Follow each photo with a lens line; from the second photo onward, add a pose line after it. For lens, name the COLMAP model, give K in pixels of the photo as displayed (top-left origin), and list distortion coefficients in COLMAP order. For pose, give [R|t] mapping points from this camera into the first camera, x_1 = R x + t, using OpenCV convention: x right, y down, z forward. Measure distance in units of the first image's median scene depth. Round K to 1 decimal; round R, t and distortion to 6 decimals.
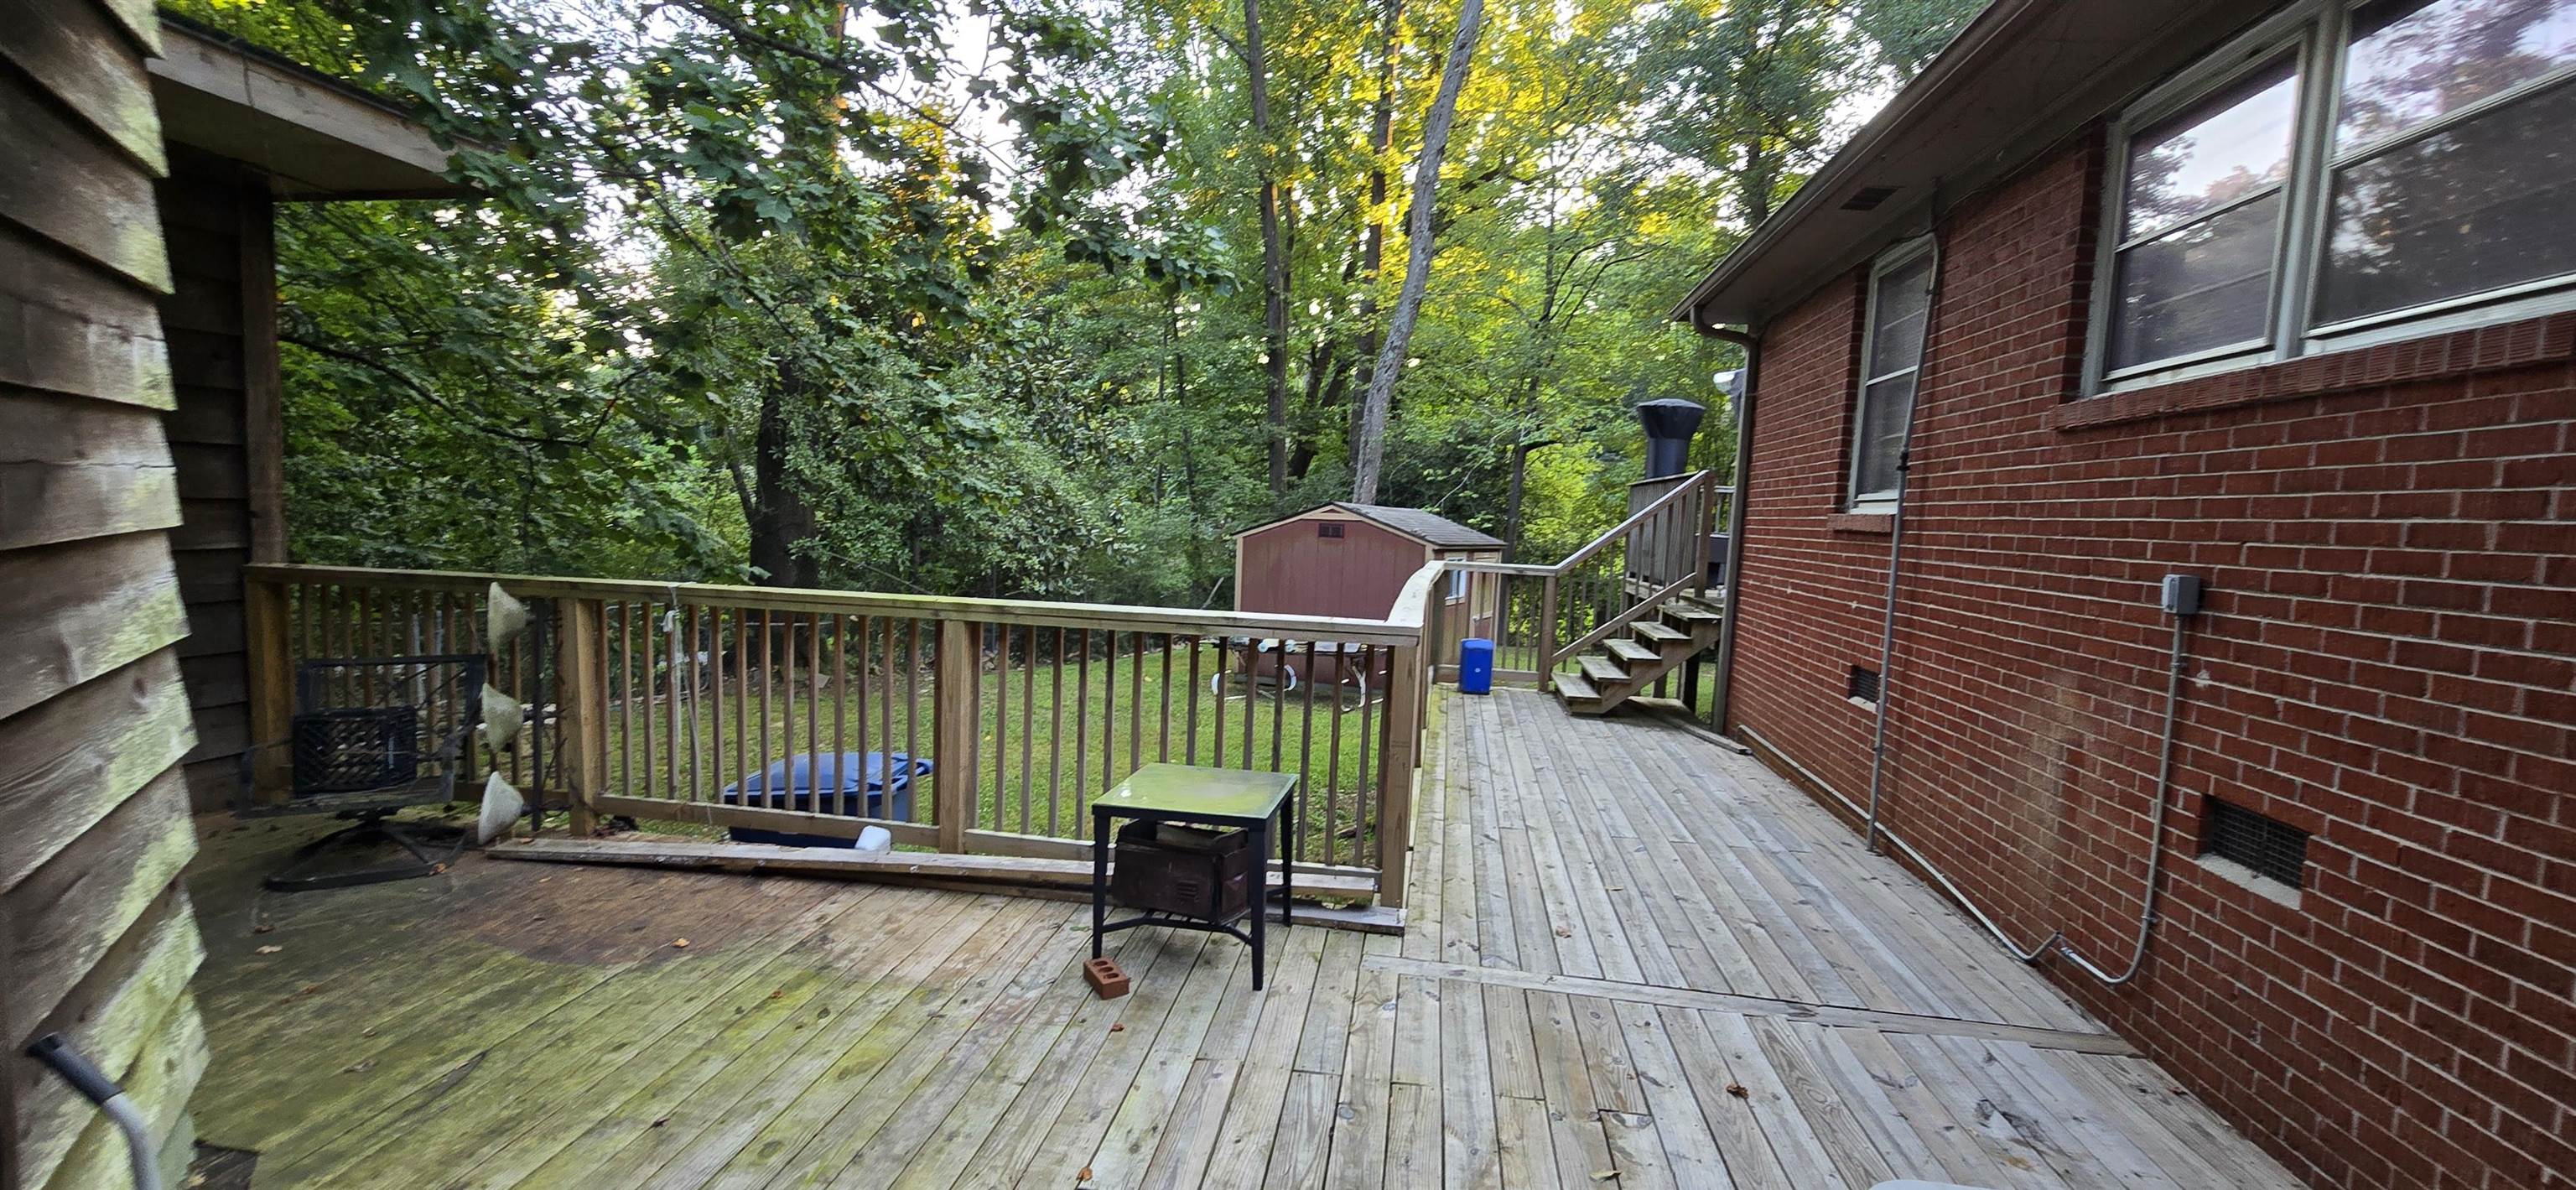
lens RADIAL K [[1048.6, 0, 1295.7], [0, 1048.6, 605.3], [0, 0, 1]] dist [-0.002885, -0.000474]
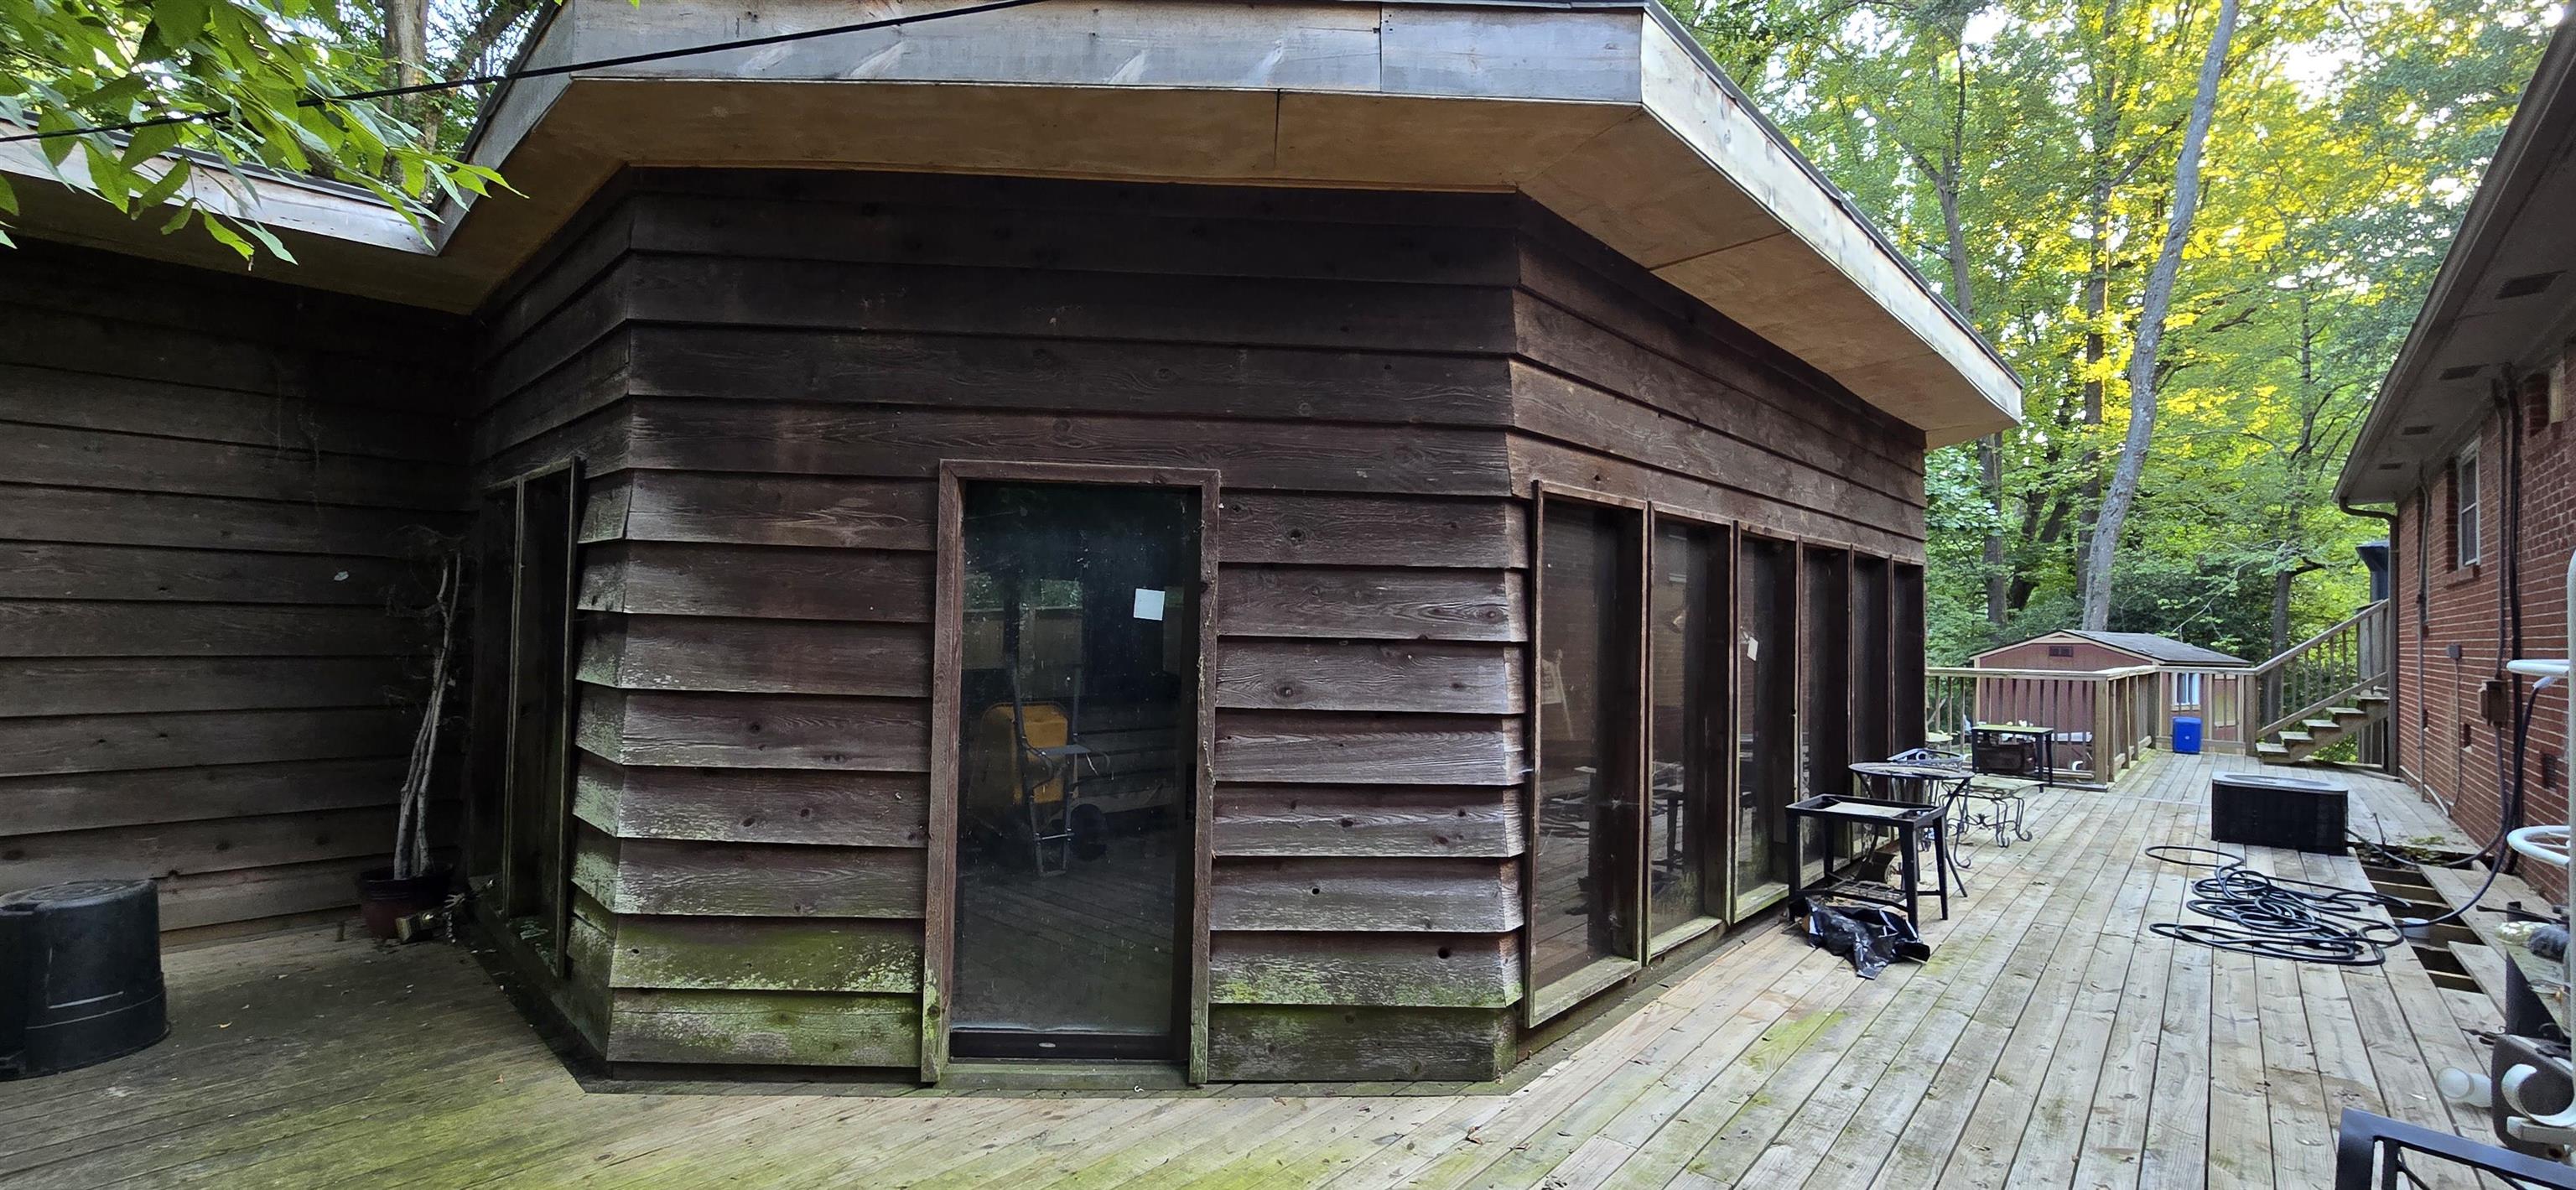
lens RADIAL K [[1048.6, 0, 1295.7], [0, 1048.6, 605.3], [0, 0, 1]] dist [-0.002885, -0.000474]
pose [[0.828631, -0.038966, -0.558438, -0.015380], [-0.035511, 0.991906, -0.121904, 0.039409], [0.558668, 0.120844, 0.820541, -0.371315]]
